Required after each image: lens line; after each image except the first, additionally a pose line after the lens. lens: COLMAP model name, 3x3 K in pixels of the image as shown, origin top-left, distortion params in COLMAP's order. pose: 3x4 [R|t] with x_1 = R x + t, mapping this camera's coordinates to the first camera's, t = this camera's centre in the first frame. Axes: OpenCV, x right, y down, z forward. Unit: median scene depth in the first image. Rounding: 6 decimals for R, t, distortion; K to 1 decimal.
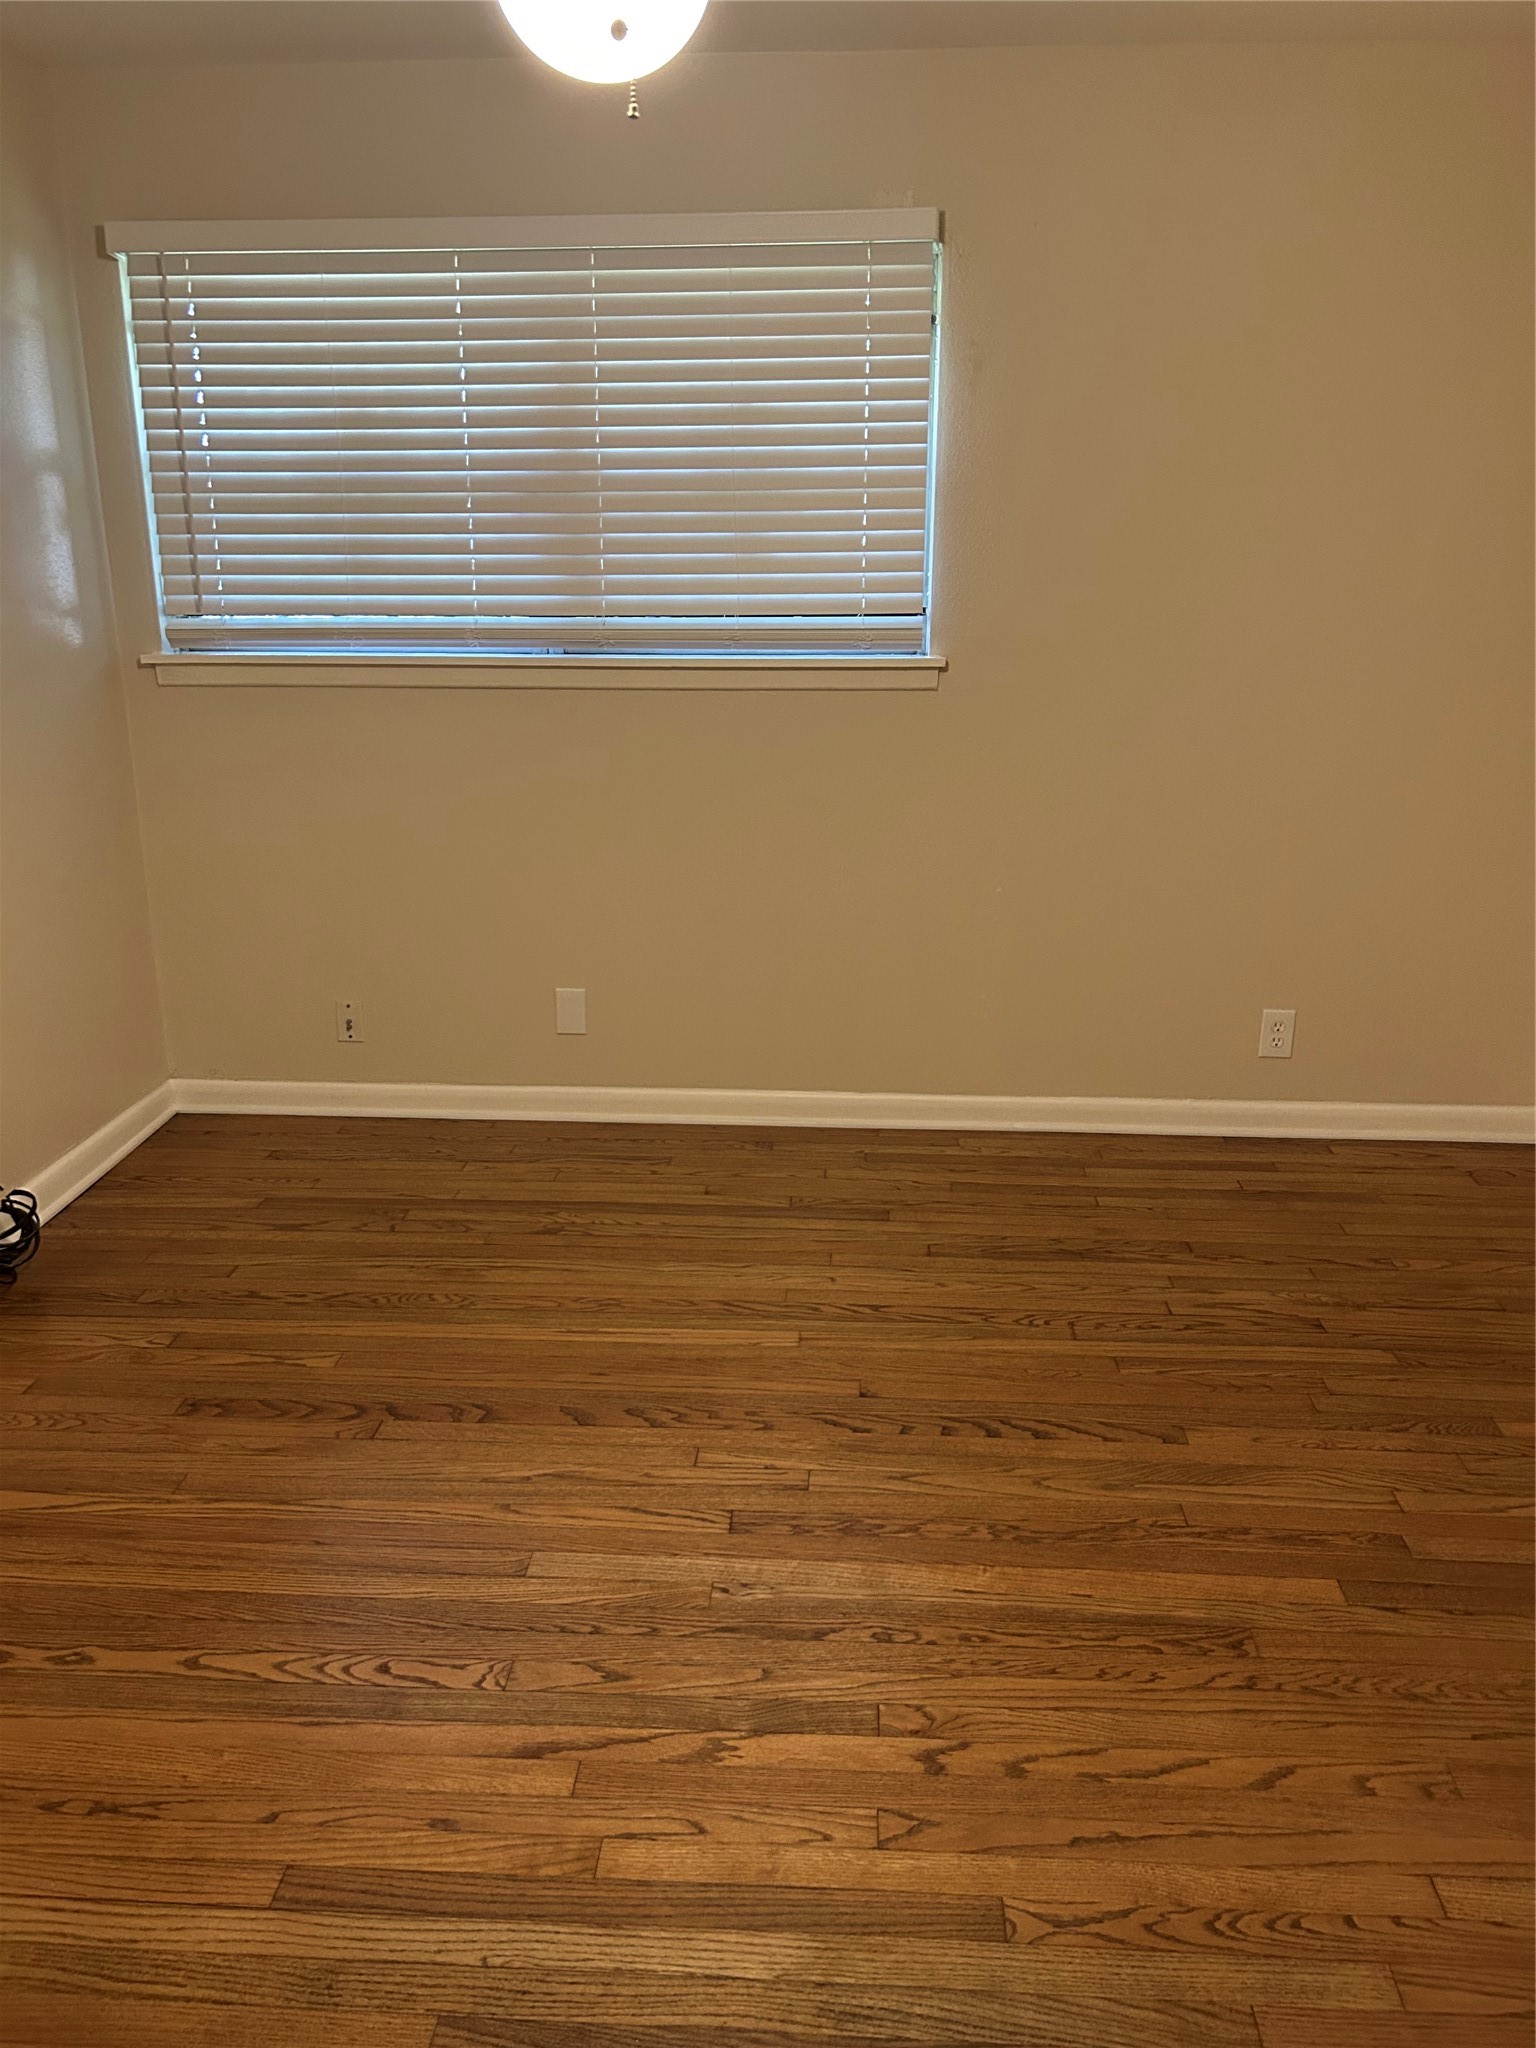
lens RADIAL K [[1556.5, 0, 763.7], [0, 1556.5, 1027.8], [0, 0, 1]] dist [0.032457, -0.034660]
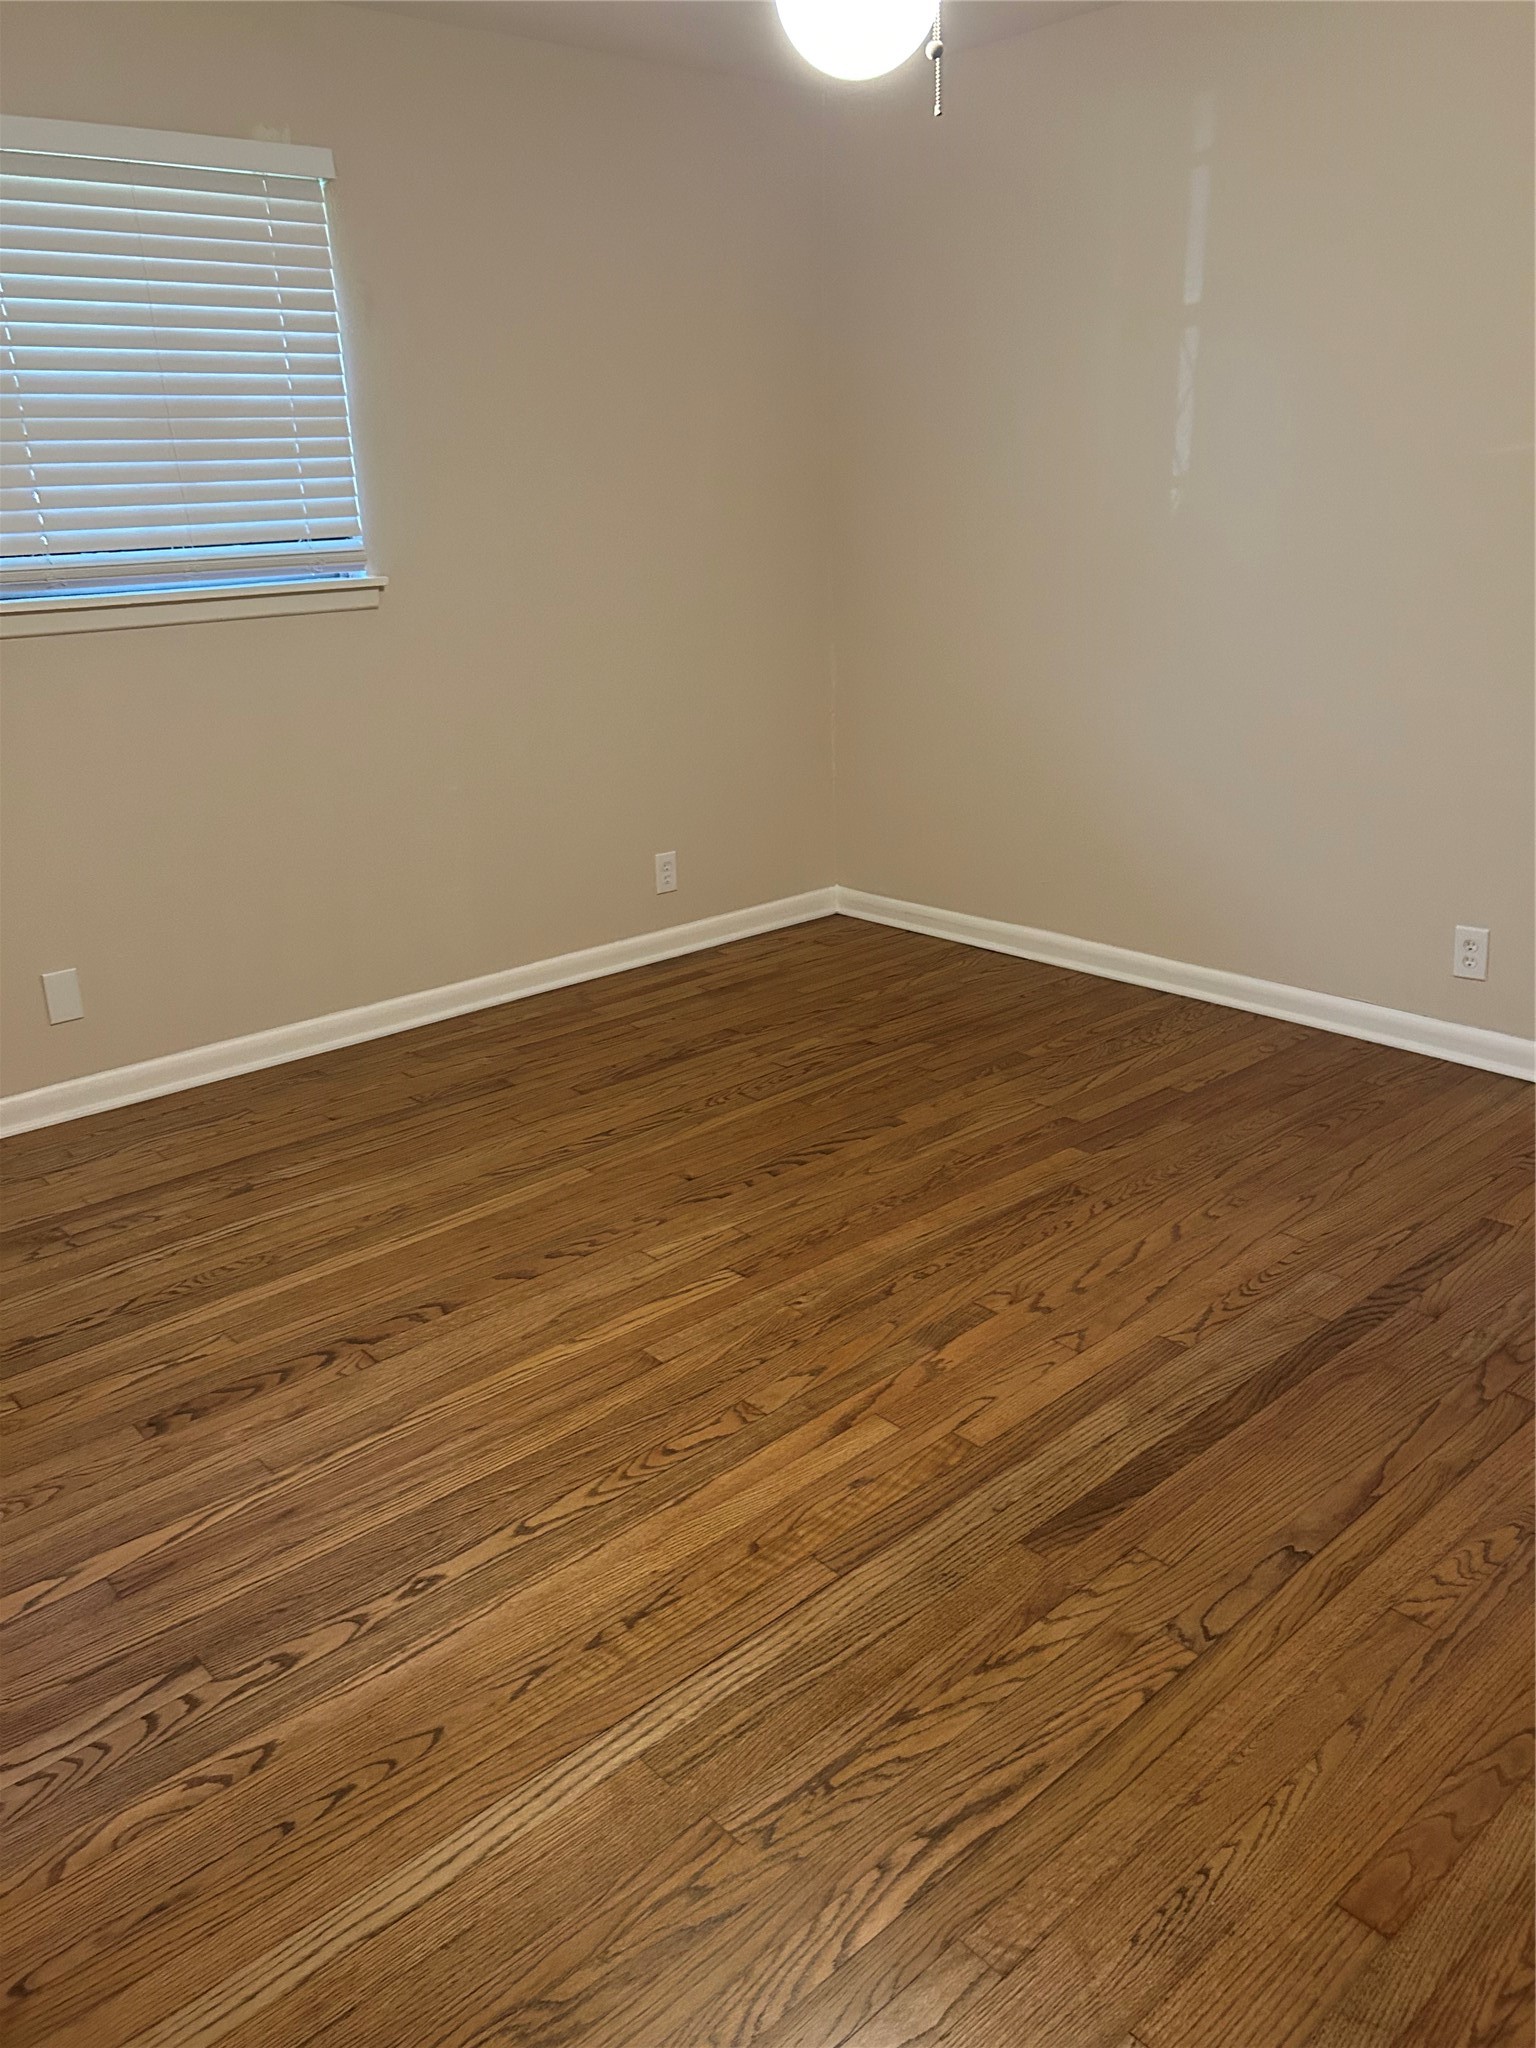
lens RADIAL K [[1556.5, 0, 773.6], [0, 1556.5, 1021.2], [0, 0, 1]] dist [0.032457, -0.034660]
pose [[0.698208, -0.252475, 0.669897, -0.627038], [0.244297, 0.963606, 0.108549, 0.006962], [-0.672923, 0.087864, 0.734476, 0.074021]]
